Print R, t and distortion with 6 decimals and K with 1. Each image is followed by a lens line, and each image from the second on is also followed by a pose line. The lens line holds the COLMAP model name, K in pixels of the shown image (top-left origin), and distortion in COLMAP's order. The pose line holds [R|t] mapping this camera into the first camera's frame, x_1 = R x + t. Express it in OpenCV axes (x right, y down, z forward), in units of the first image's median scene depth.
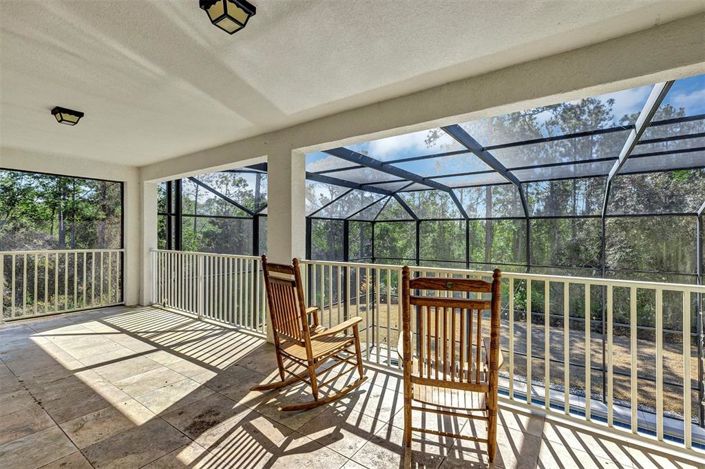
lens RADIAL K [[318.5, 0, 352.3], [0, 318.5, 235.1], [0, 0, 1]] dist [0.002681, 0.000421]
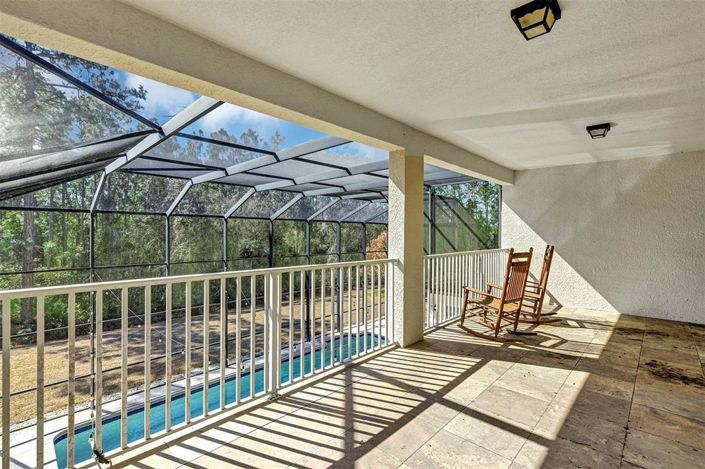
lens RADIAL K [[318.5, 0, 352.3], [0, 318.5, 233.6], [0, 0, 1]] dist [0.002681, 0.000421]
pose [[0.165624, -0.003432, 0.986183, -1.343418], [0.002997, 0.999991, 0.002977, -0.006529], [-0.986184, 0.002462, 0.165633, 1.091273]]
